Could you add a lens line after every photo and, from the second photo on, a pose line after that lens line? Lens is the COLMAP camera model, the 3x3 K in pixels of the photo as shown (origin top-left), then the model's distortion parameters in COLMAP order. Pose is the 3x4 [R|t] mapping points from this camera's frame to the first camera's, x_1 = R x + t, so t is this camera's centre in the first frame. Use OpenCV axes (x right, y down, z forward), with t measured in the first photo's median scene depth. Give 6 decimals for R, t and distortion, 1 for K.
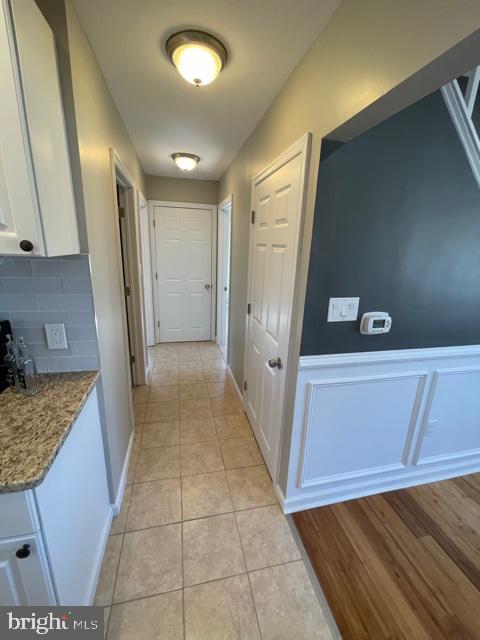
lens RADIAL K [[263.8, 0, 237.9], [0, 263.8, 316.4], [0, 0, 1]] dist [-0.005693, 0.000938]
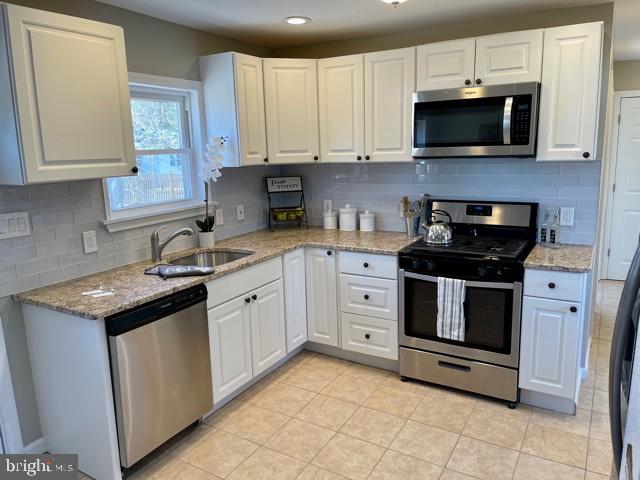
lens RADIAL K [[483.4, 0, 320.0], [0, 483.4, 237.4], [0, 0, 1]] dist [0.071259, -0.090600]
pose [[0.722428, 0.069559, -0.687938, 0.156129], [-0.124662, 0.991726, -0.030637, 0.375229], [0.680115, 0.107893, 0.725122, -1.574544]]
